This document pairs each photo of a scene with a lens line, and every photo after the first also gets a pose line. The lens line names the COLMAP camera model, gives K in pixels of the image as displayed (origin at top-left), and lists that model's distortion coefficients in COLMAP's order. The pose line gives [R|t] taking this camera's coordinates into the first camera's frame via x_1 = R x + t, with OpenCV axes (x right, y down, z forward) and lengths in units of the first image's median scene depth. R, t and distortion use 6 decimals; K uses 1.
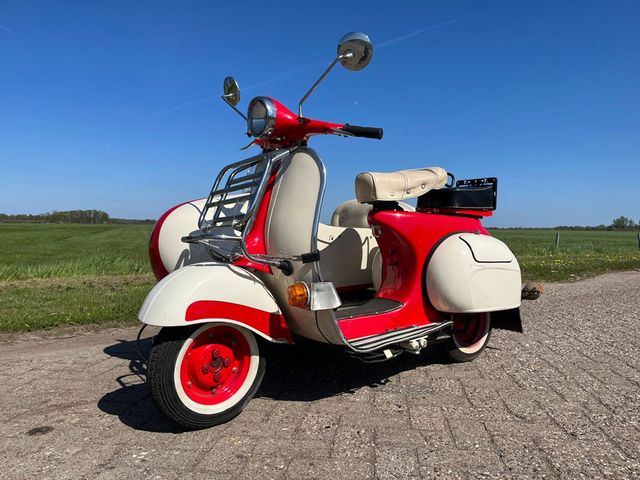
lens RADIAL K [[488.7, 0, 319.2], [0, 488.7, 234.9], [0, 0, 1]] dist [0.082186, -0.122339]
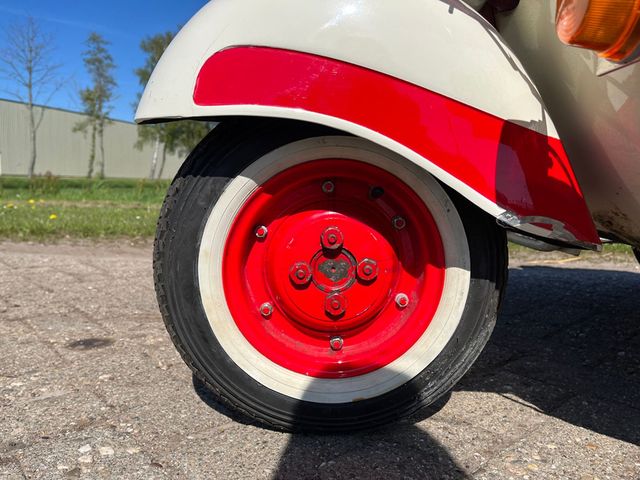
lens RADIAL K [[490.1, 0, 320.0], [0, 490.1, 240.0], [0, 0, 1]] dist [0.067146, -0.122104]
pose [[0.776073, 0.081736, -0.625323, 0.001312], [-0.029428, 0.995179, 0.093556, 0.199146], [0.629956, -0.054204, 0.774737, 0.689178]]
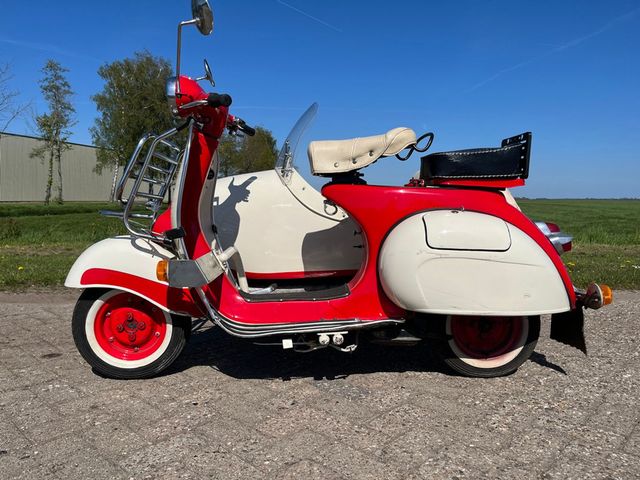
lens RADIAL K [[488.7, 0, 319.2], [0, 488.7, 234.9], [0, 0, 1]] dist [0.082186, -0.122339]
pose [[0.817133, 0.036372, -0.575300, 0.743019], [-0.007721, 0.998608, 0.052169, -0.006126], [0.576397, -0.038187, 0.816277, 0.321690]]
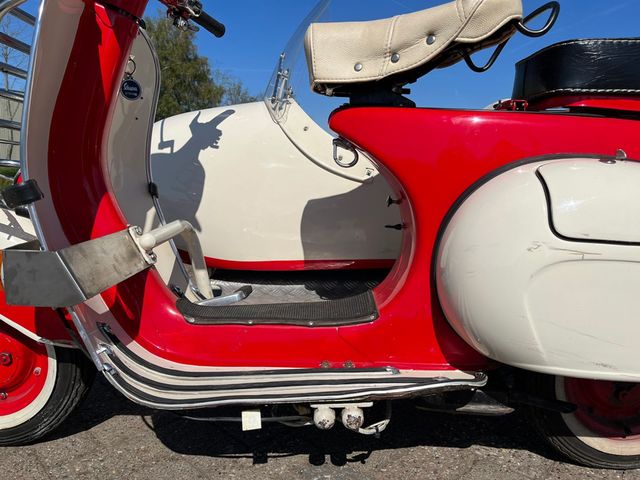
lens RADIAL K [[488.7, 0, 319.2], [0, 488.7, 234.9], [0, 0, 1]] dist [0.082186, -0.122339]
pose [[0.789064, 0.093184, -0.607203, 0.477415], [-0.025643, 0.992563, 0.119001, 0.017451], [0.613776, -0.078329, 0.785585, 0.736435]]
